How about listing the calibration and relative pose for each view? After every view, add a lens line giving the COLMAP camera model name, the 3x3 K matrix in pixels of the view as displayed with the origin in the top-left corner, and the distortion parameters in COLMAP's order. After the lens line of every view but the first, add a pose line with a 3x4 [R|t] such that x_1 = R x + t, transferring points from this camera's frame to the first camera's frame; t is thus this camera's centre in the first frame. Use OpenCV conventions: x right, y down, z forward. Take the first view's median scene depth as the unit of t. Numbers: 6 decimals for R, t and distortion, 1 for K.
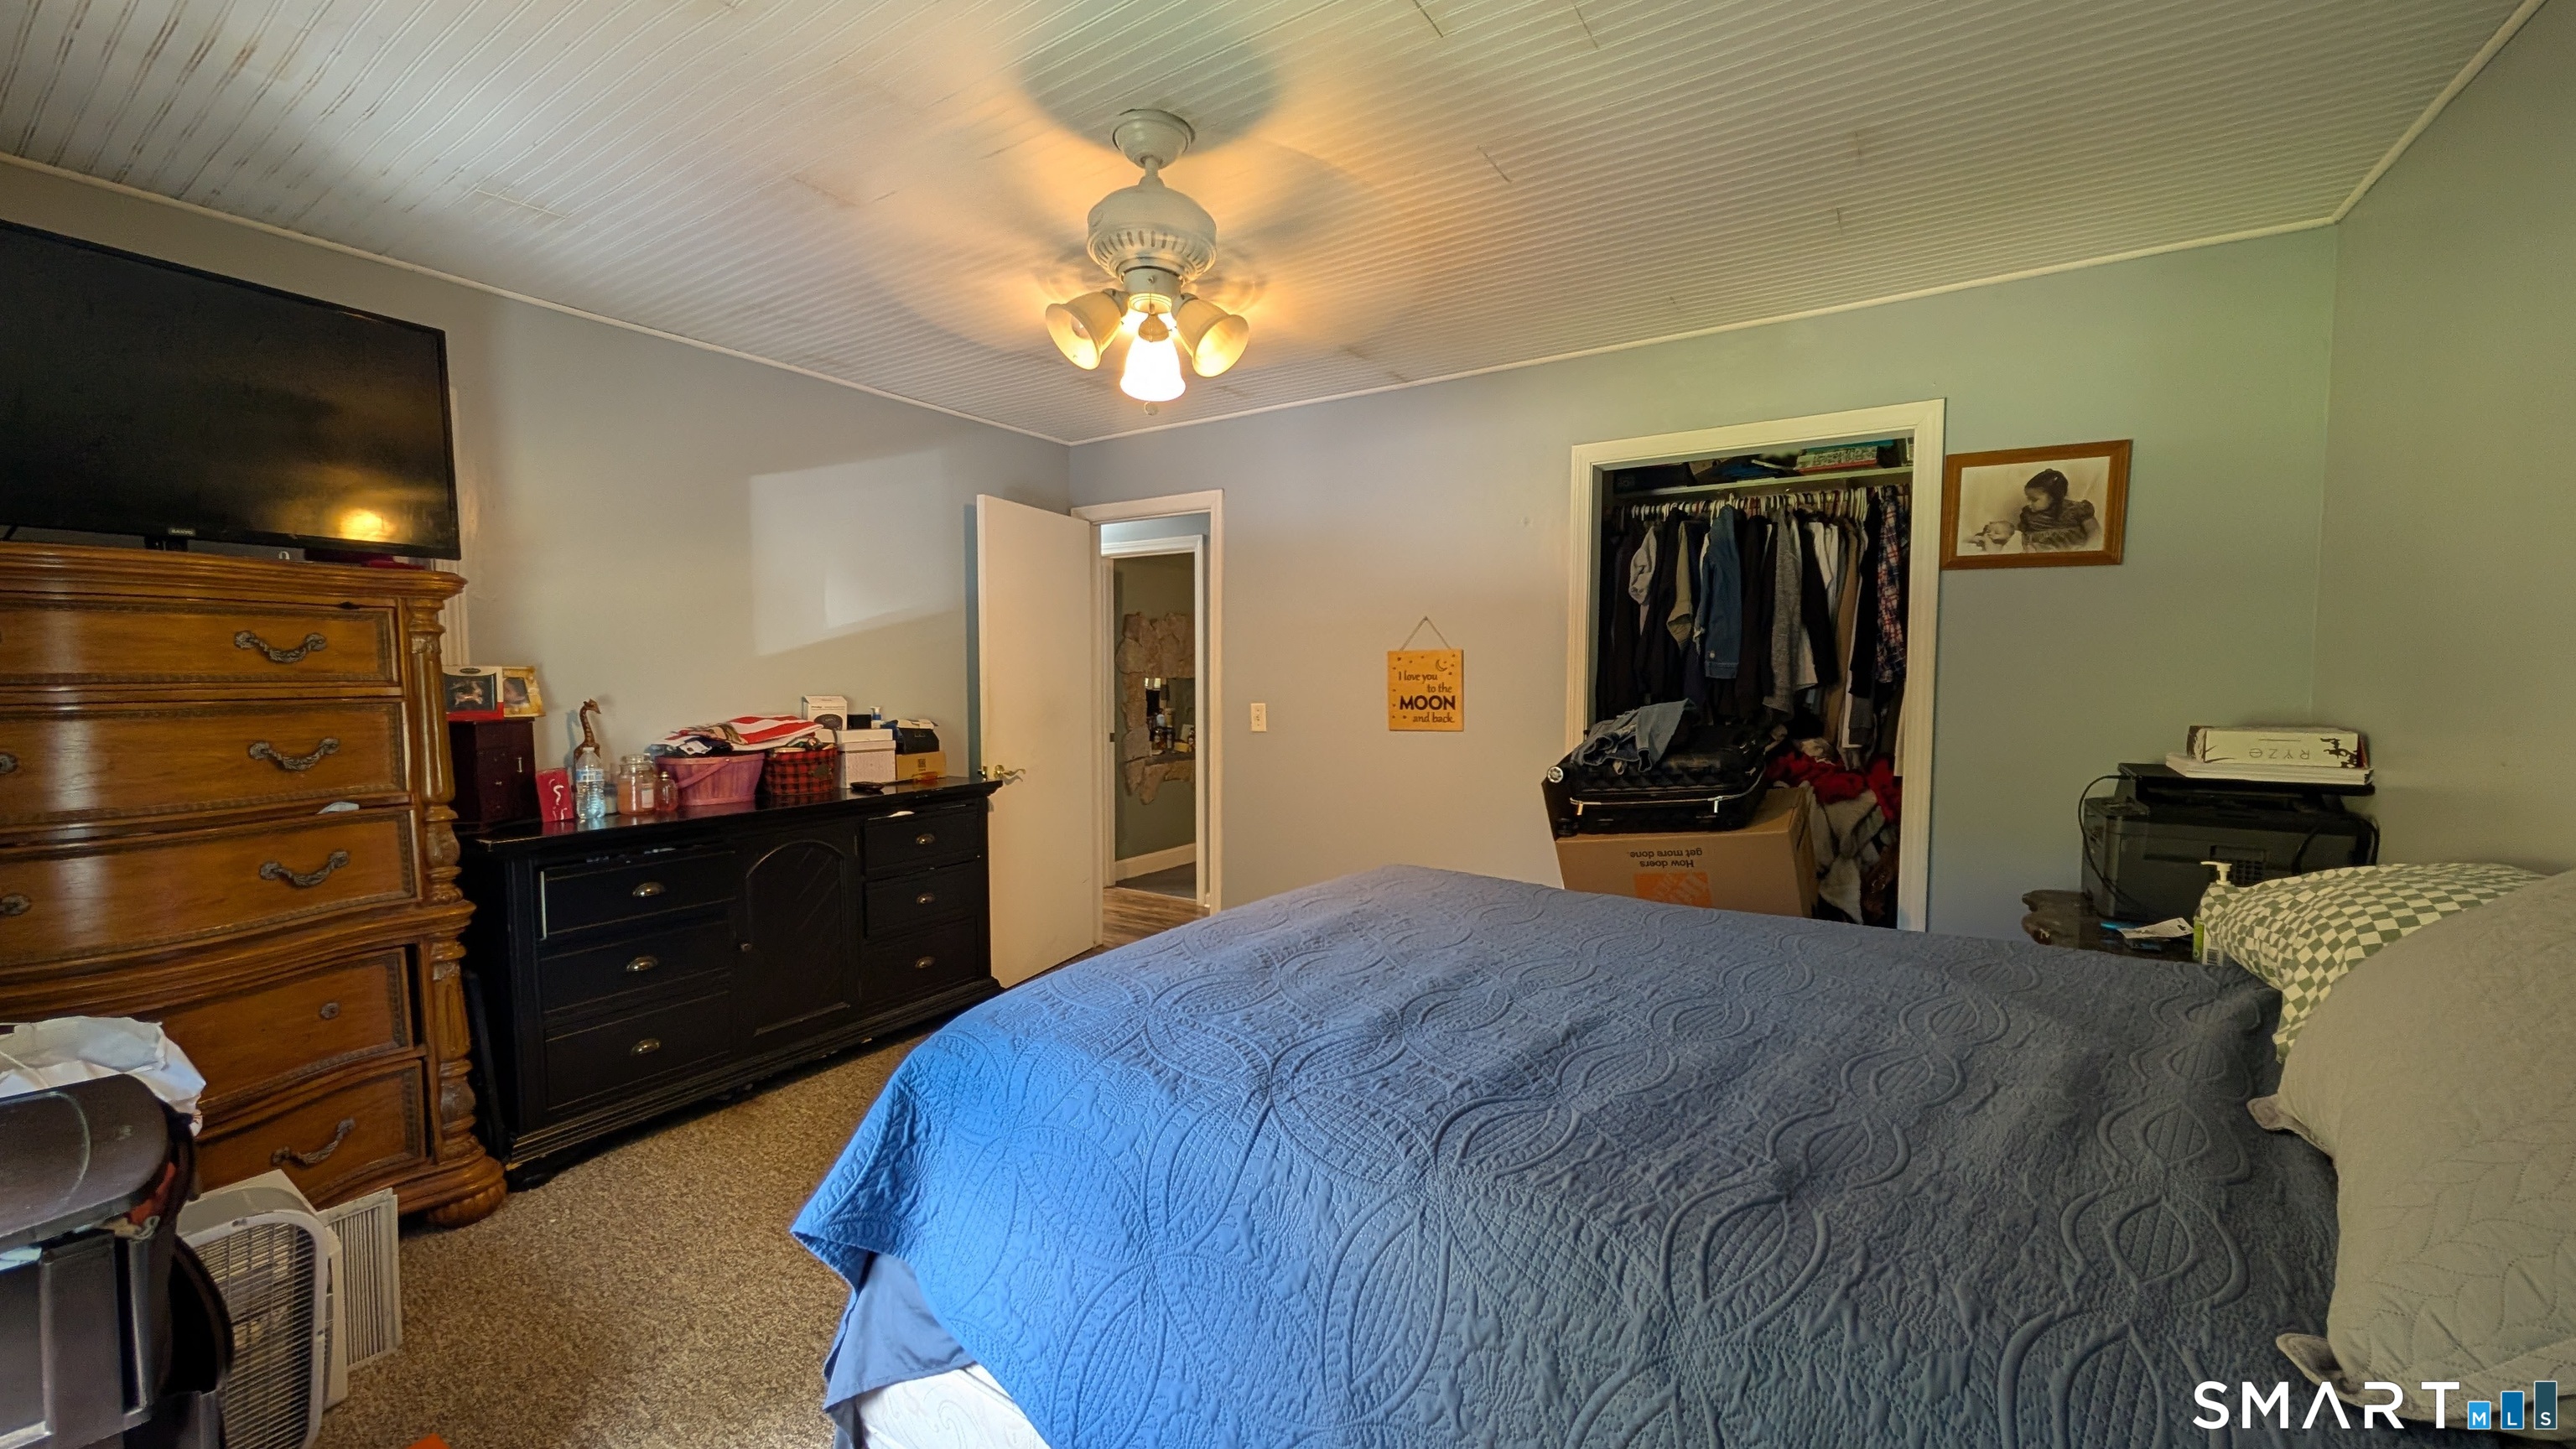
lens RADIAL K [[968.9, 0, 1290.7], [0, 968.9, 723.1], [0, 0, 1]] dist [0.000983, 0.000303]
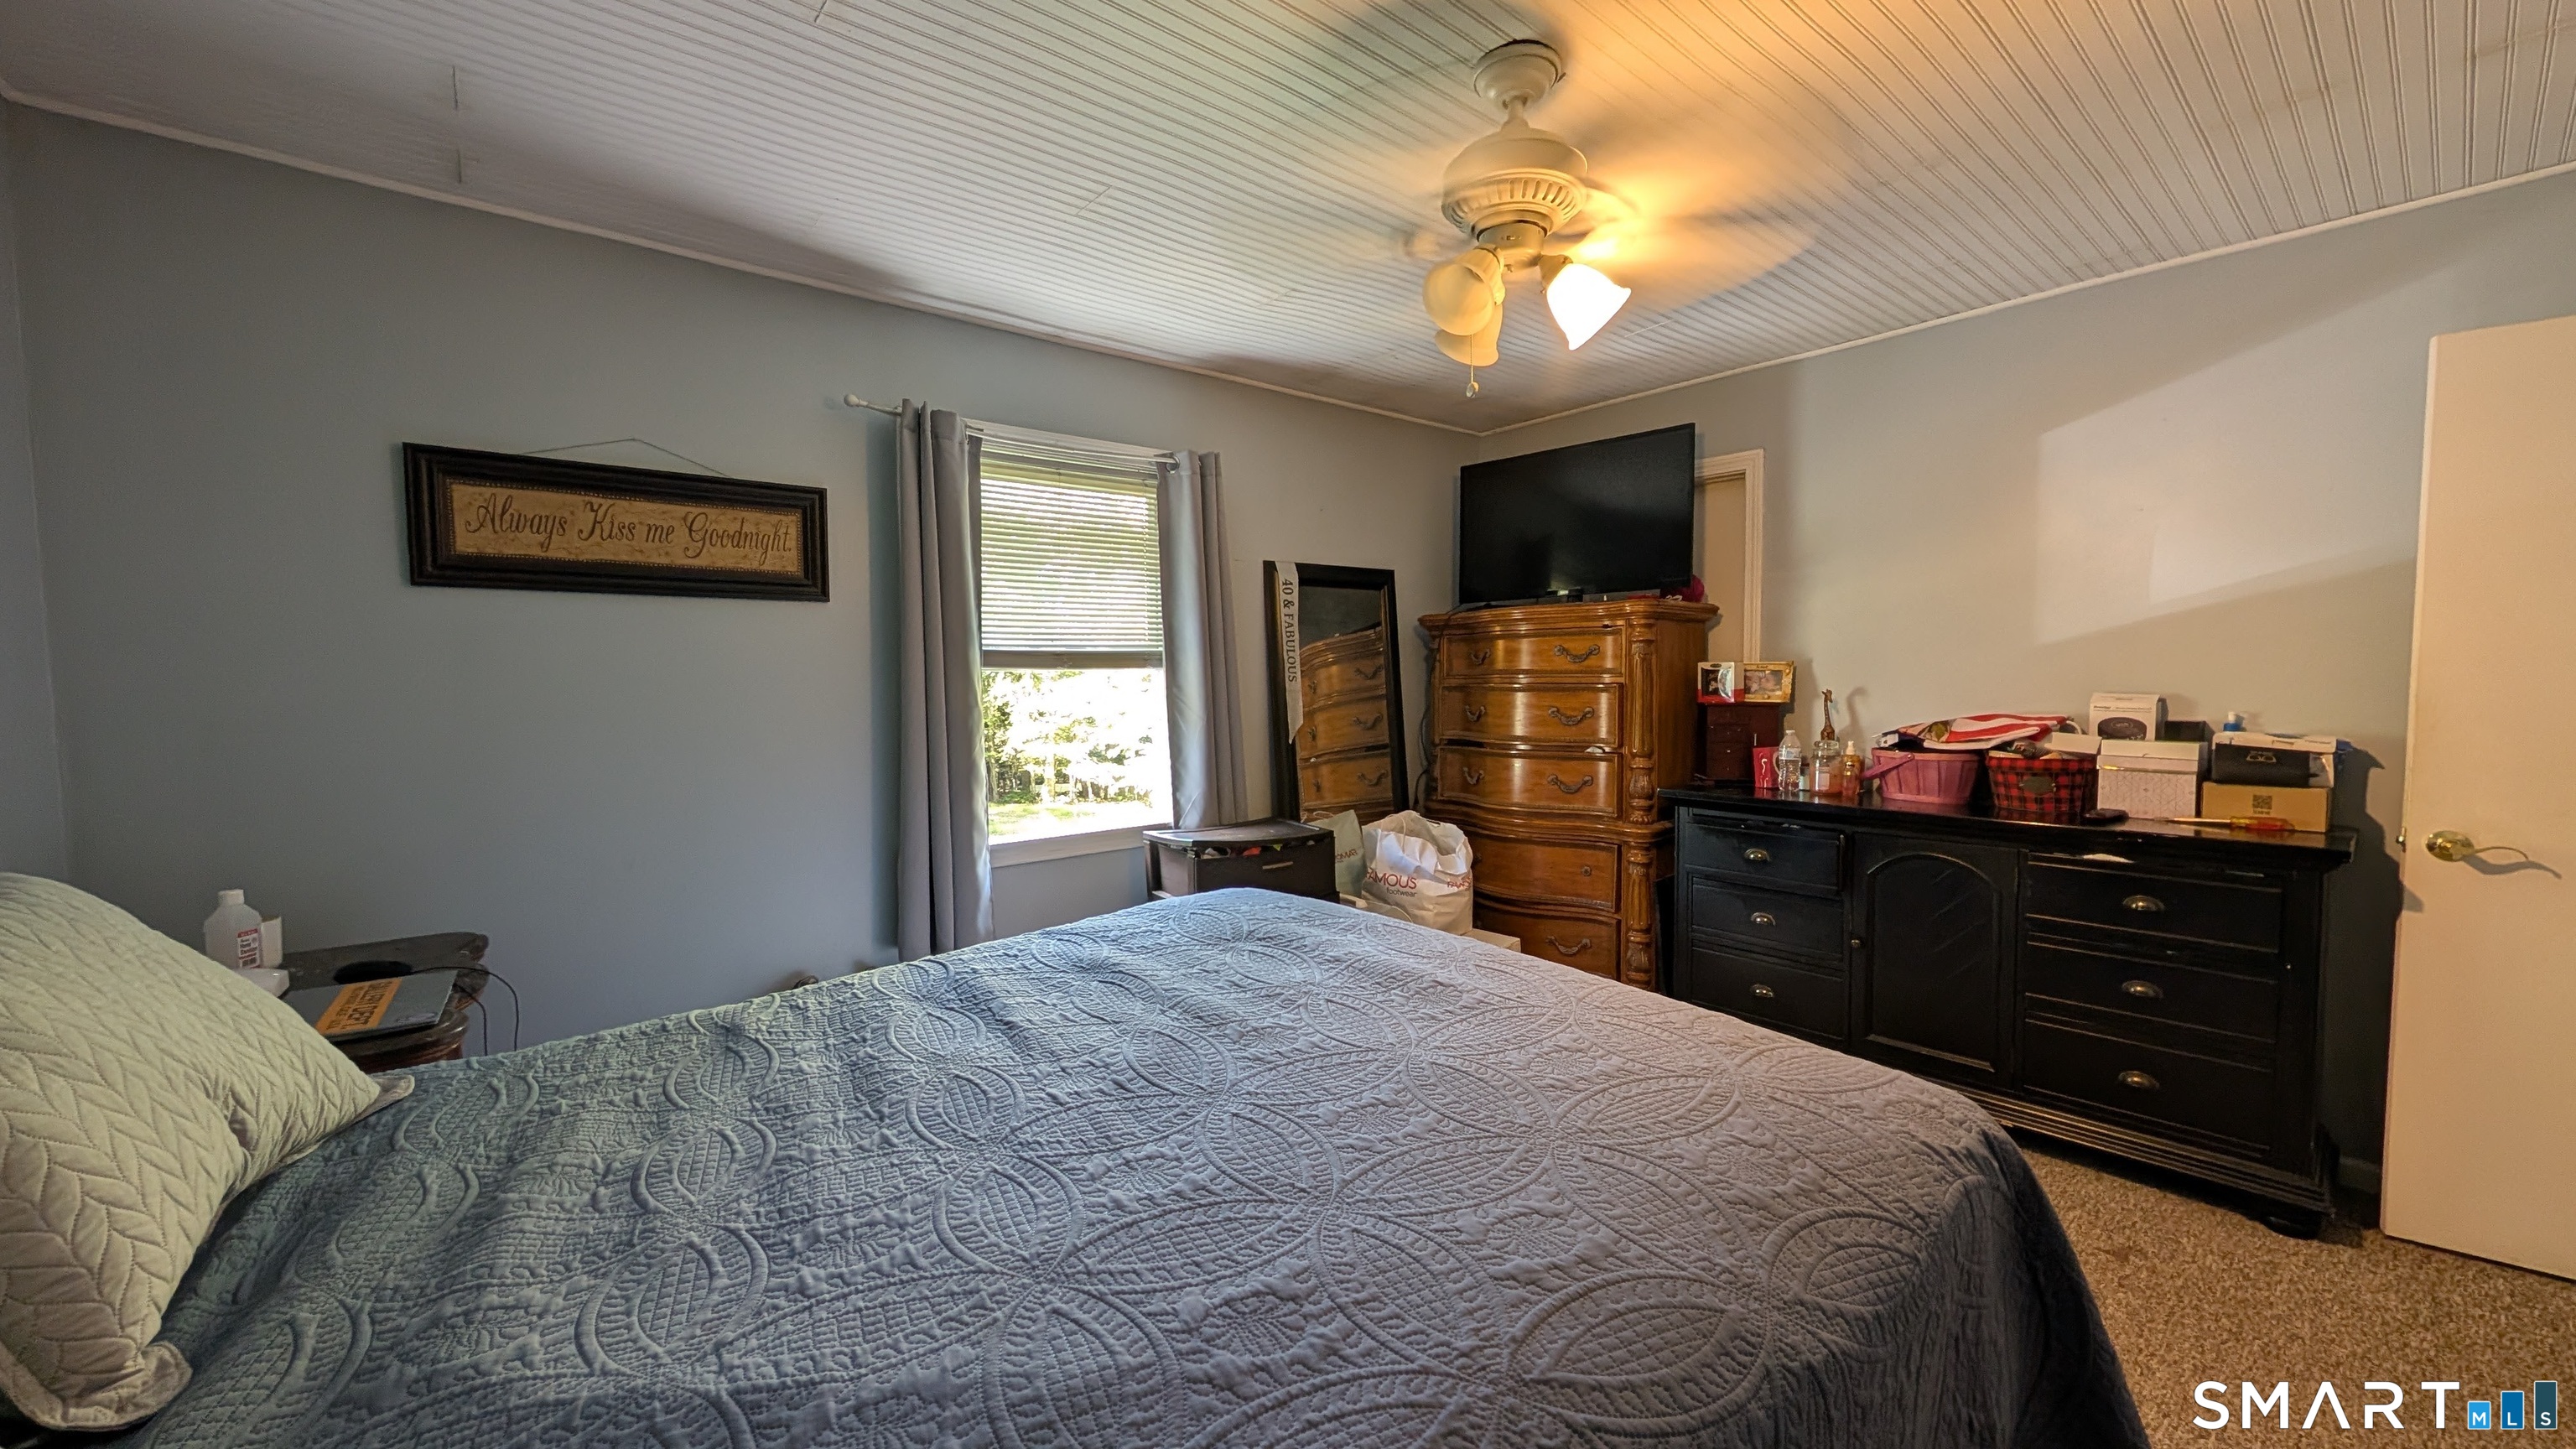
lens RADIAL K [[968.9, 0, 1294.1], [0, 968.9, 727.2], [0, 0, 1]] dist [0.000983, 0.000303]
pose [[-0.299410, 0.056352, -0.952459, 0.579195], [-0.041414, 0.996546, 0.071979, -0.038396], [0.953225, 0.060996, -0.296042, 0.789746]]
